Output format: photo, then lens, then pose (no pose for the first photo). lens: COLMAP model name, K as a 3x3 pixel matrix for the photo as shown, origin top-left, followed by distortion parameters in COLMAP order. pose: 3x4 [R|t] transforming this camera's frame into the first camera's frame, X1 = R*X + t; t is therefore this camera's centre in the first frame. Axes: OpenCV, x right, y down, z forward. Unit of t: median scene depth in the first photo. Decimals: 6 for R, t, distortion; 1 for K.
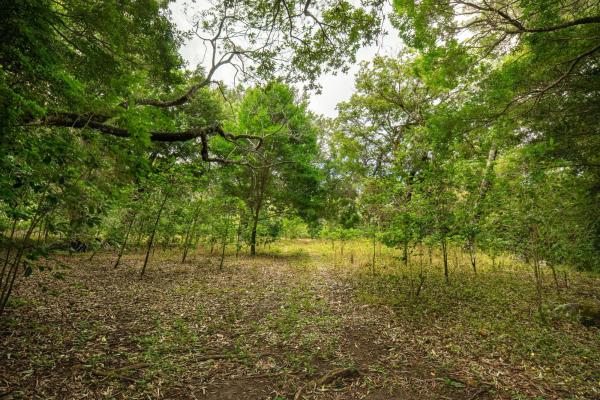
lens RADIAL K [[309.4, 0, 300.3], [0, 309.4, 202.2], [0, 0, 1]] dist [-0.013255, -0.000499]
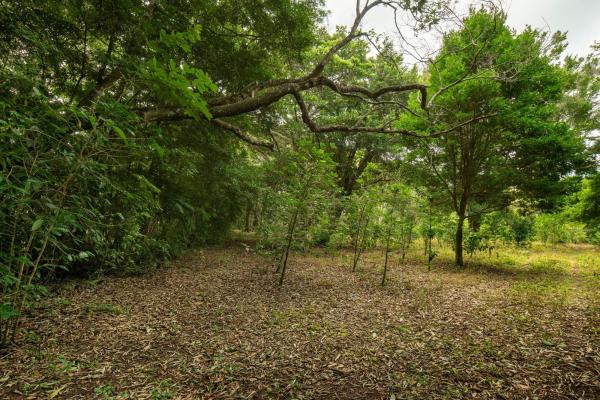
lens RADIAL K [[309.4, 0, 300.3], [0, 309.4, 202.2], [0, 0, 1]] dist [-0.013255, -0.000499]
pose [[0.737130, -0.062622, -0.672844, 0.066465], [0.059179, 0.997854, -0.028038, 0.023062], [0.673155, -0.019151, 0.739253, 0.237689]]
